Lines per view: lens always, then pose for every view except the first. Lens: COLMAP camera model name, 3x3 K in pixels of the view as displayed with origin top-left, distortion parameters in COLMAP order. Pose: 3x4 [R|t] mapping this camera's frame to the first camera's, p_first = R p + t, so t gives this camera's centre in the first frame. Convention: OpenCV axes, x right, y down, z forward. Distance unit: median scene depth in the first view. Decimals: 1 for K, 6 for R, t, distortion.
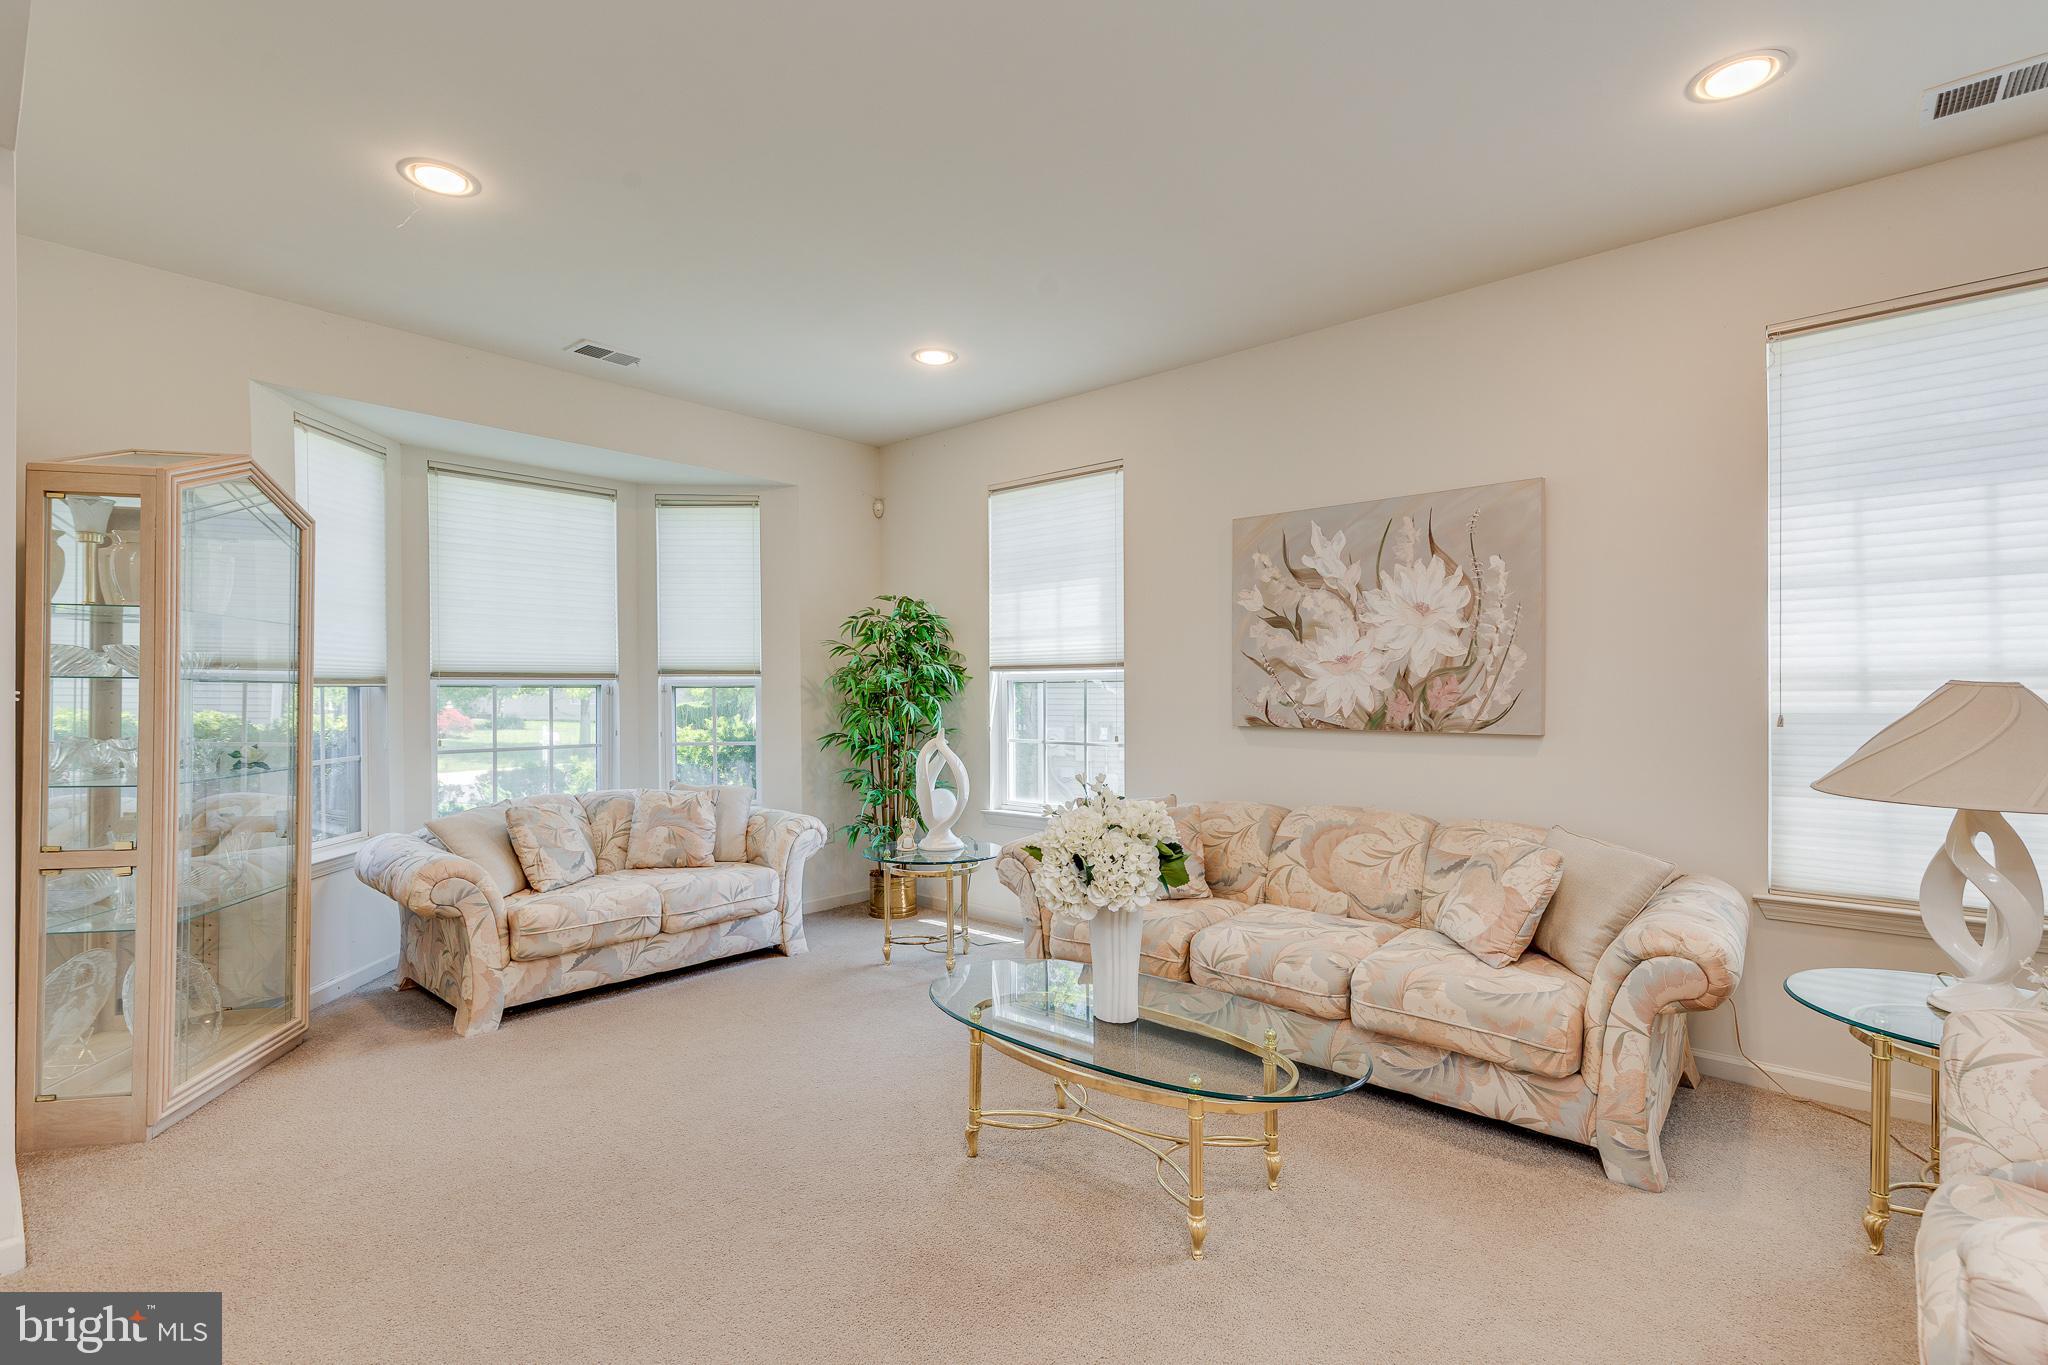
lens RADIAL K [[930.3, 0, 1030.6], [0, 930.3, 698.9], [0, 0, 1]] dist [0.006942, -0.001864]
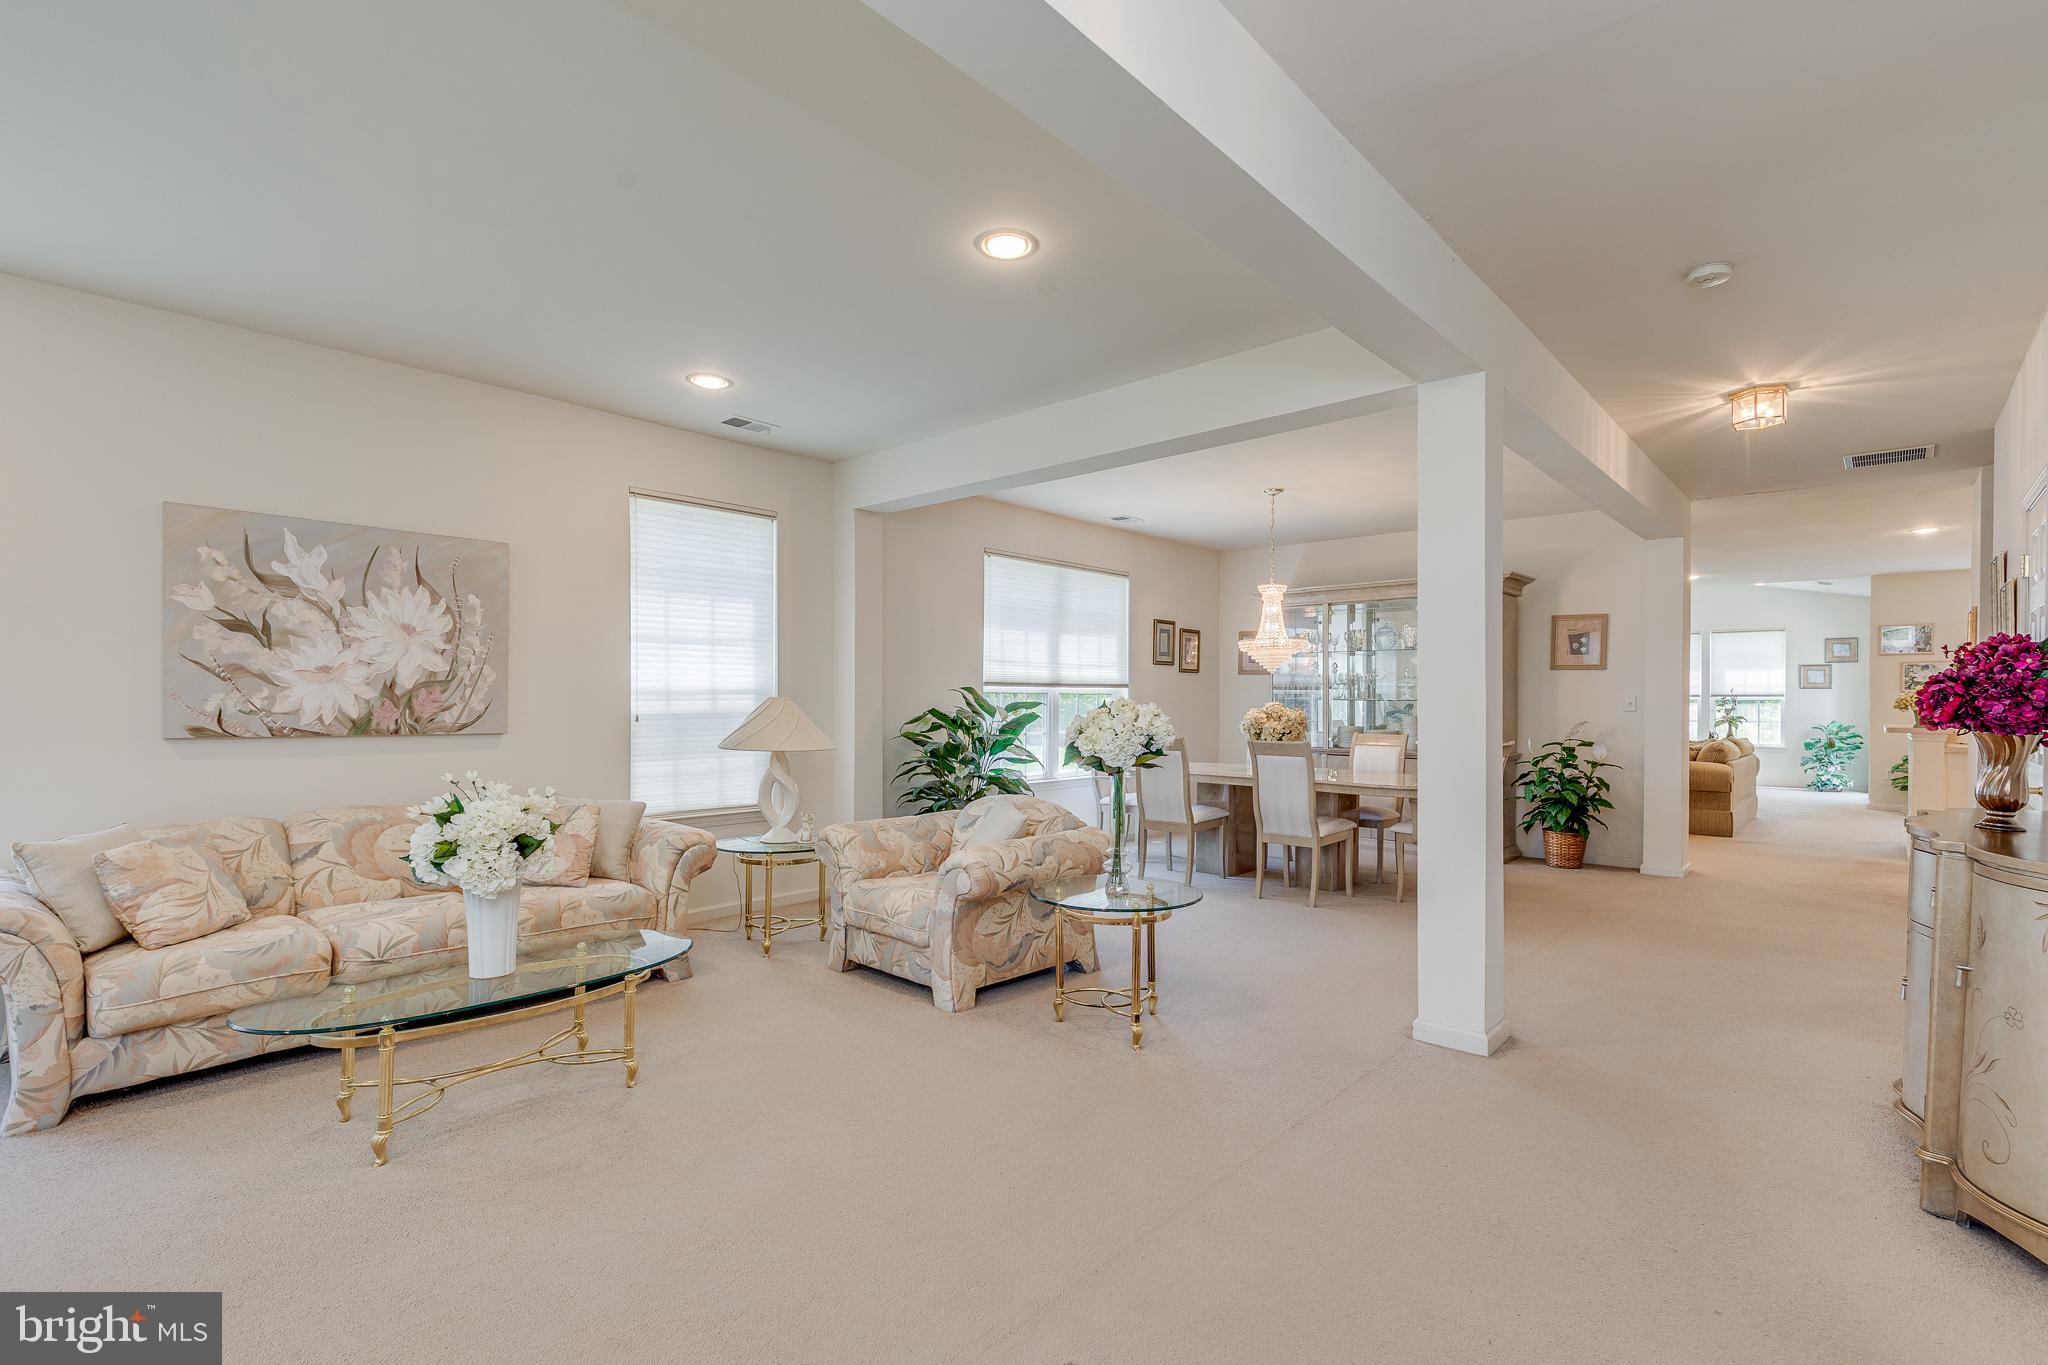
lens RADIAL K [[930.3, 0, 1020.2], [0, 930.3, 710.6], [0, 0, 1]] dist [0.006942, -0.001864]
pose [[0.024738, -0.006542, 0.999673, -0.684506], [0.004384, 0.999970, 0.006436, 0.001042], [-0.999684, 0.004223, 0.024766, 0.190614]]
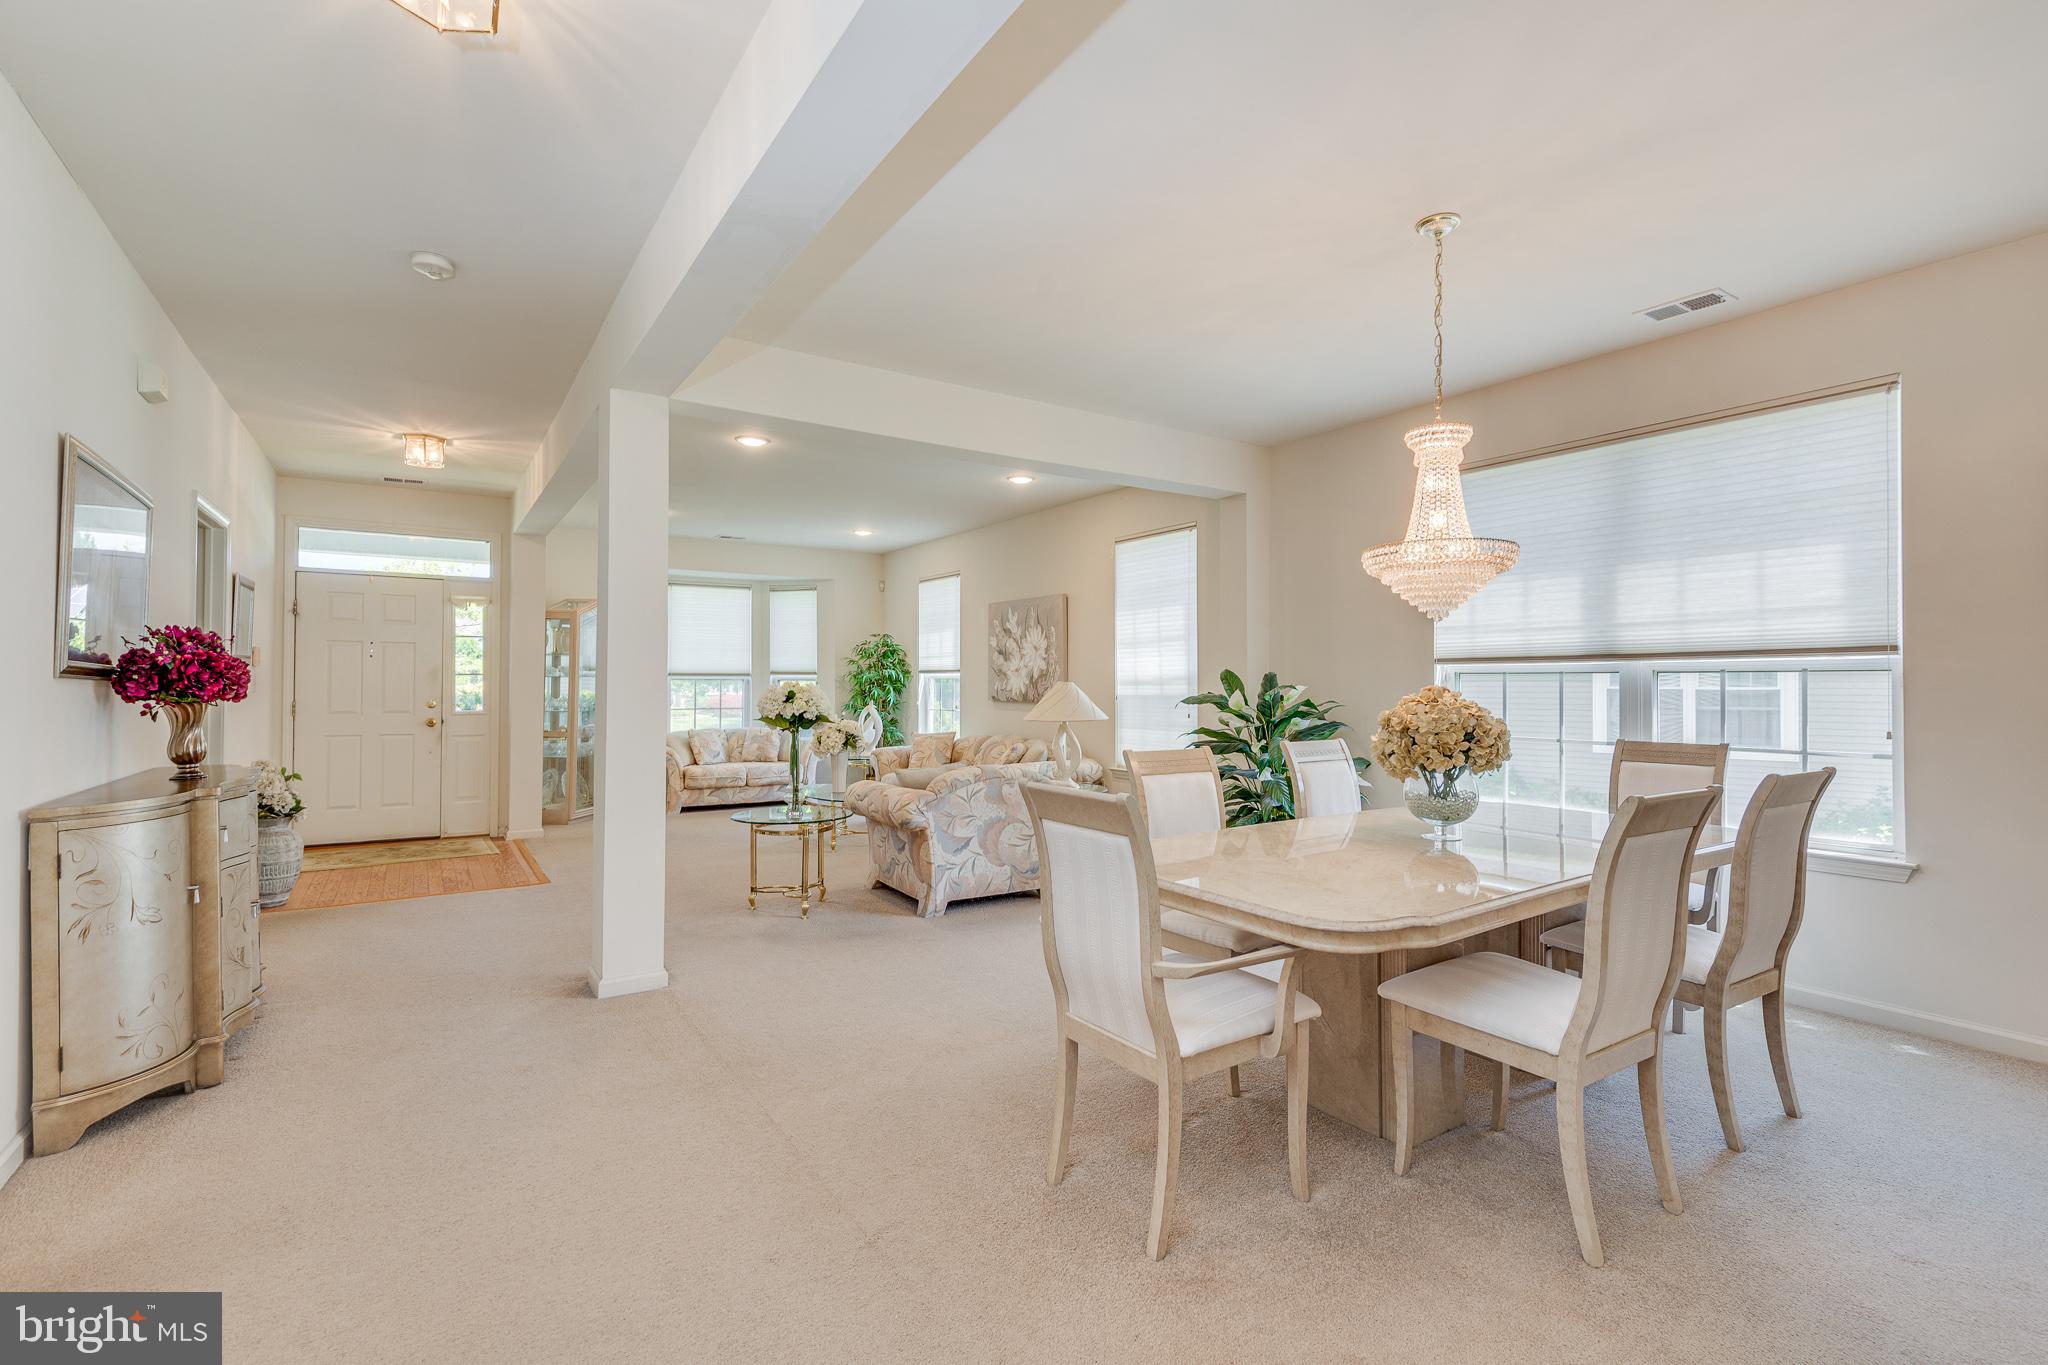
lens RADIAL K [[930.3, 0, 1047.2], [0, 930.3, 681.6], [0, 0, 1]] dist [0.006942, -0.001864]
pose [[0.966504, 0.005574, -0.256590, 0.961058], [-0.008036, 0.999931, -0.008545, 0.003565], [0.256525, 0.010321, 0.966483, -1.102465]]
